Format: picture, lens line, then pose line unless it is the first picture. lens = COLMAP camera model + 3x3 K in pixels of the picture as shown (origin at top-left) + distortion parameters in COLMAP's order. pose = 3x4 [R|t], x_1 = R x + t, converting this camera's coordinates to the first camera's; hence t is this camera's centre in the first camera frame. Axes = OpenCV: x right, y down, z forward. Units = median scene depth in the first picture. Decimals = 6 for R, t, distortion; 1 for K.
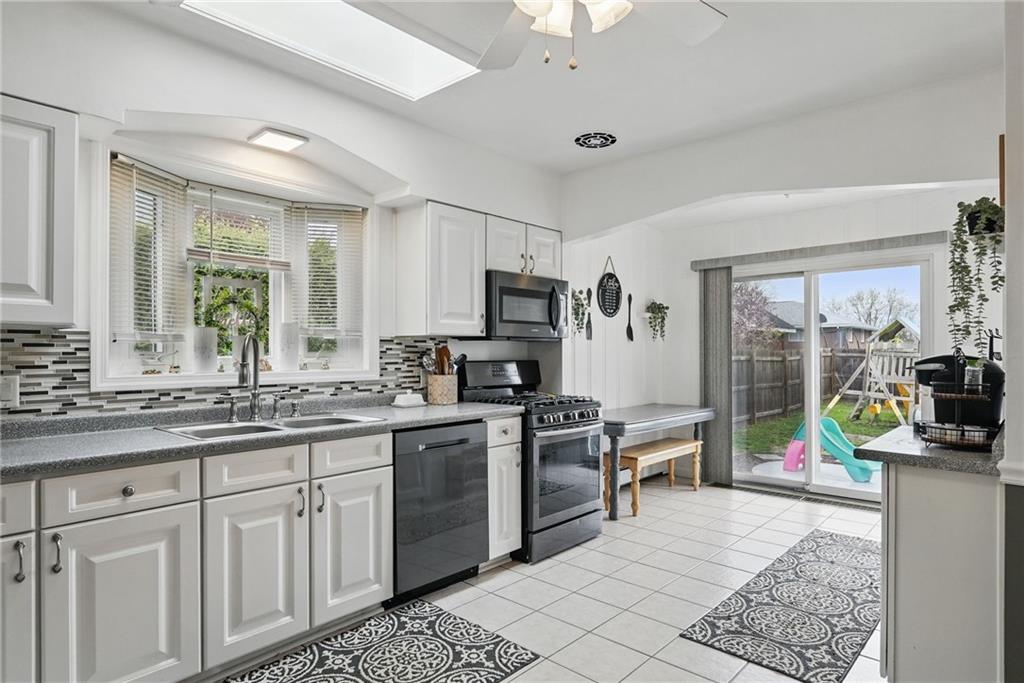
lens RADIAL K [[572.2, 0, 513.7], [0, 572.2, 344.5], [0, 0, 1]] dist [-0.003540, 0.001682]
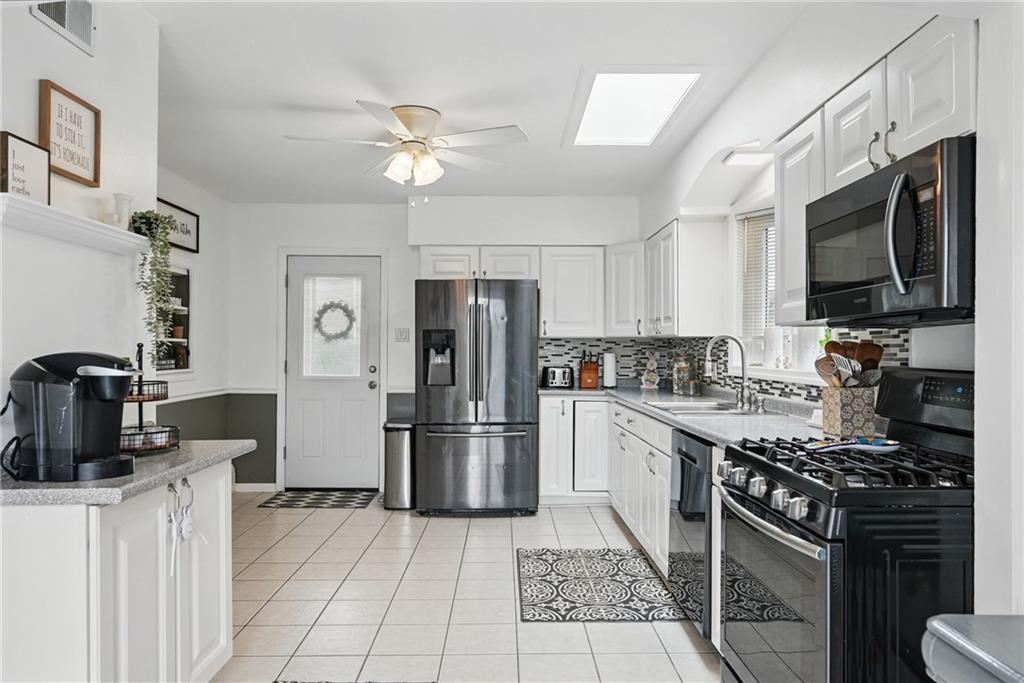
lens RADIAL K [[572.2, 0, 513.7], [0, 572.2, 344.5], [0, 0, 1]] dist [-0.003540, 0.001682]
pose [[-0.738372, -0.007614, -0.674351, 0.477073], [0.007627, 0.999778, -0.019639, 0.015236], [0.674351, -0.019644, -0.738150, 1.067619]]
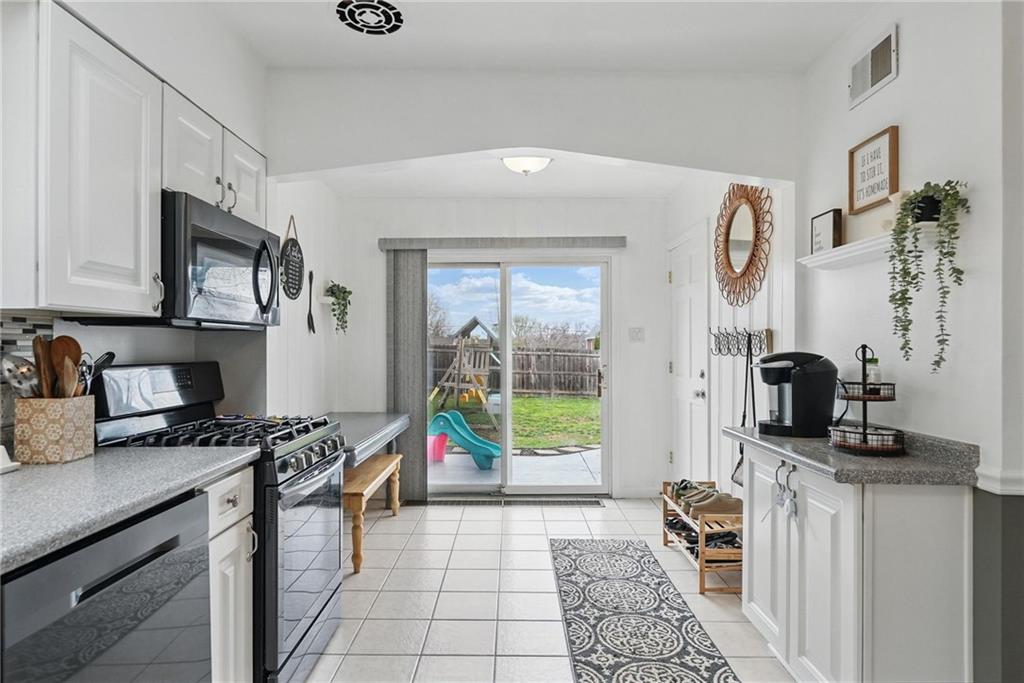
lens RADIAL K [[572.2, 0, 513.7], [0, 572.2, 344.5], [0, 0, 1]] dist [-0.003540, 0.001682]
pose [[0.746141, 0.004308, 0.665774, -0.141787], [-0.010223, 0.999935, 0.004988, 0.003722], [-0.665709, -0.010528, 0.746137, 0.367285]]
